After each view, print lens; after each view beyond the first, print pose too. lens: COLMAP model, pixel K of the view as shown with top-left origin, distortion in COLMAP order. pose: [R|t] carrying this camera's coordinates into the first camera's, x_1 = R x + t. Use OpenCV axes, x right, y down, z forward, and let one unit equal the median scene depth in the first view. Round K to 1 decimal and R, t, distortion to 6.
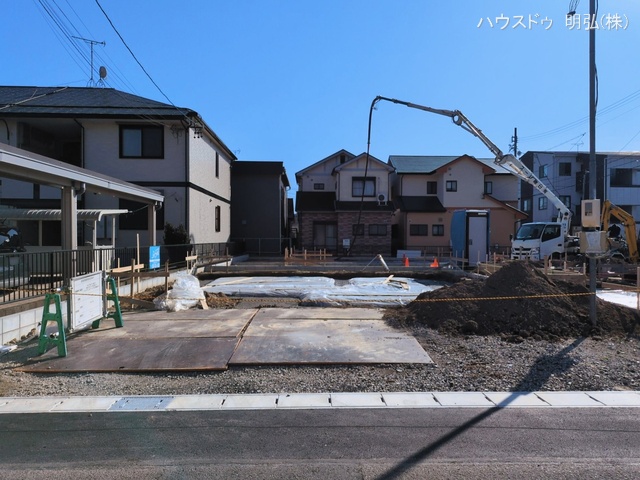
lens RADIAL K [[494.1, 0, 308.1], [0, 494.1, 239.4], [0, 0, 1]] dist [0.042549, -0.003494]
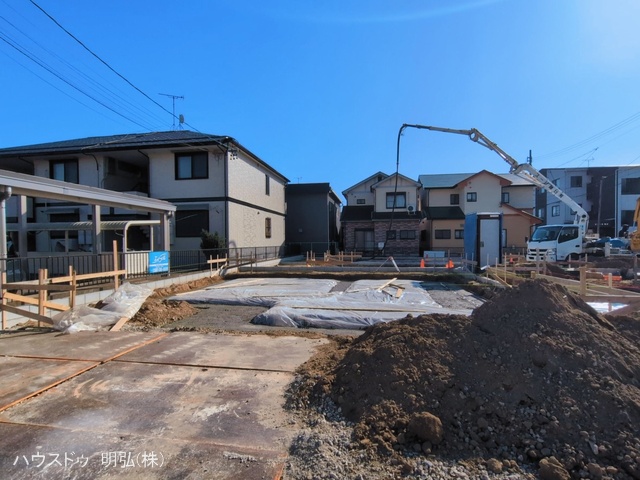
lens RADIAL K [[326.5, 0, 308.6], [0, 326.5, 247.1], [0, 0, 1]] dist [-0.002605, -0.000126]
pose [[0.979193, -0.009238, -0.202719, 0.082382], [0.011680, 0.999873, 0.010855, -0.000139], [0.202593, -0.012997, 0.979177, 0.196929]]
